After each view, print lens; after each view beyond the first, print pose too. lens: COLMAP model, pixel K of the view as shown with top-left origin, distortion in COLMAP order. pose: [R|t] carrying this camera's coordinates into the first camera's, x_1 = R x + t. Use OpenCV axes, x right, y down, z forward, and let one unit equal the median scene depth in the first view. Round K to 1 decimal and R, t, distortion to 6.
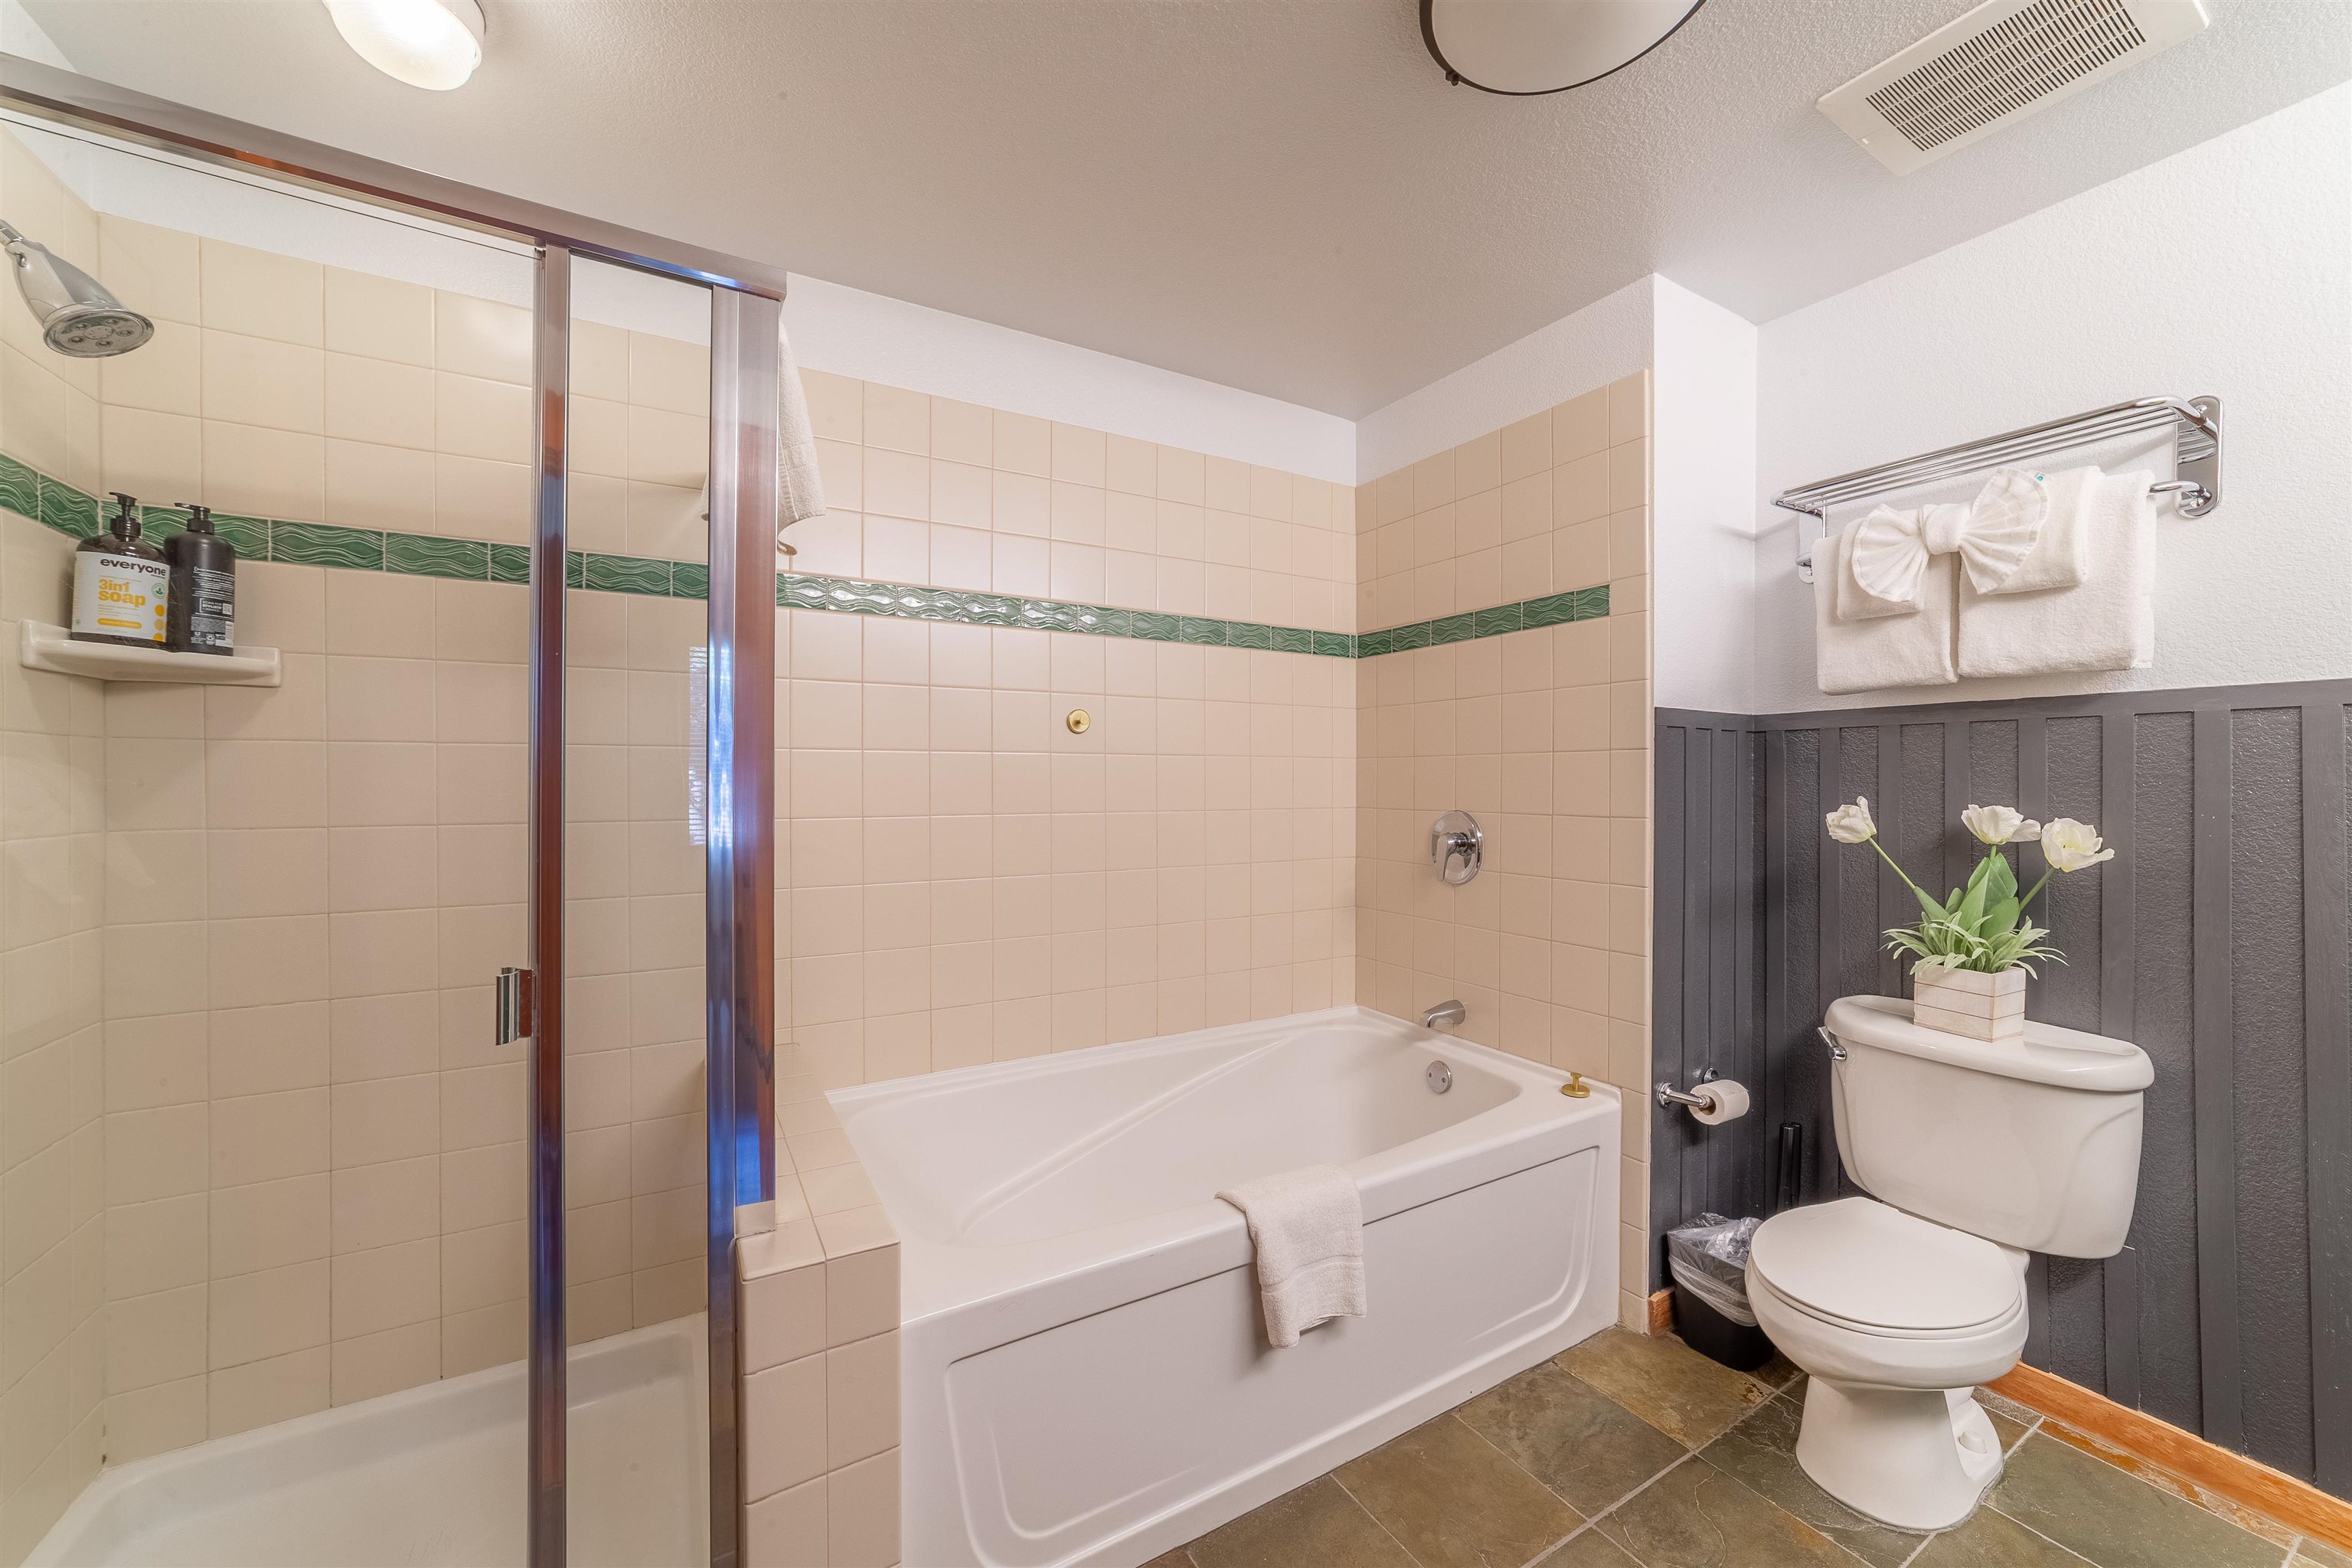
lens RADIAL K [[895.3, 0, 1184.3], [0, 895.3, 780.4], [0, 0, 1]] dist [-0.017123, 0.006178]
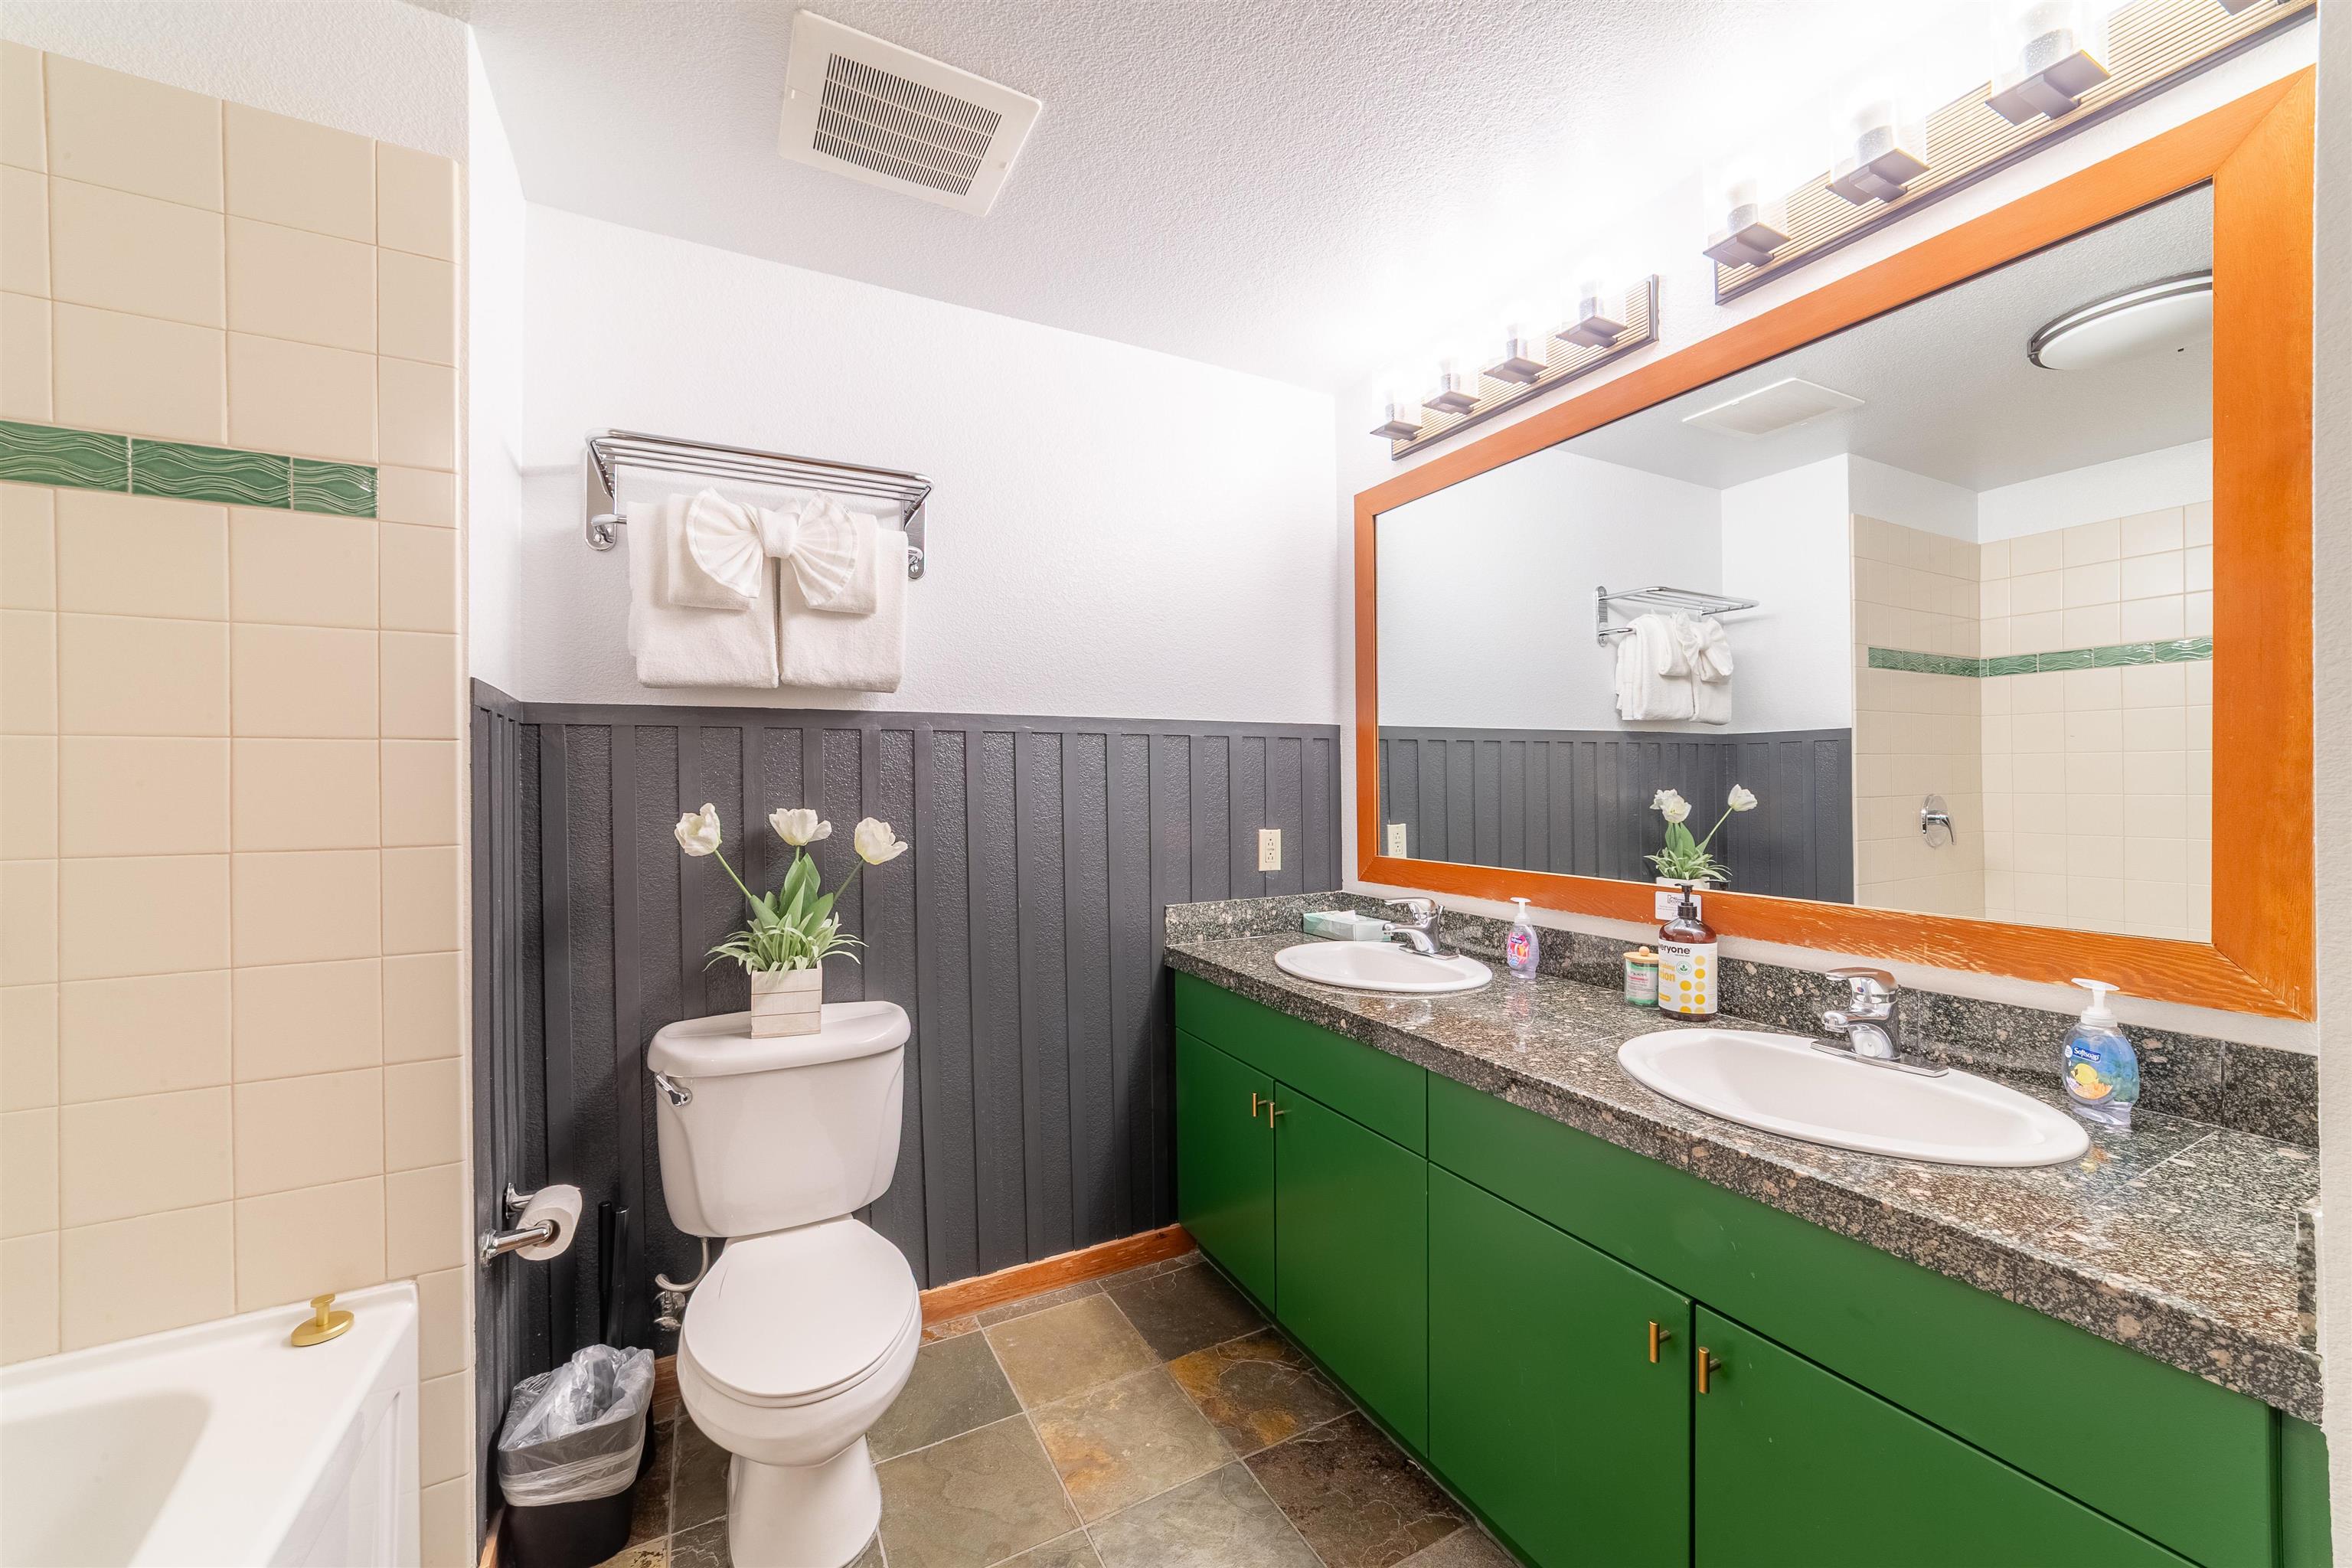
lens RADIAL K [[895.3, 0, 1181.9], [0, 895.3, 780.4], [0, 0, 1]] dist [-0.017123, 0.006178]
pose [[0.051955, -0.001079, 0.998649, -0.118291], [0.004385, 0.999990, 0.000852, -0.003777], [-0.998640, 0.004335, 0.051959, 0.479524]]
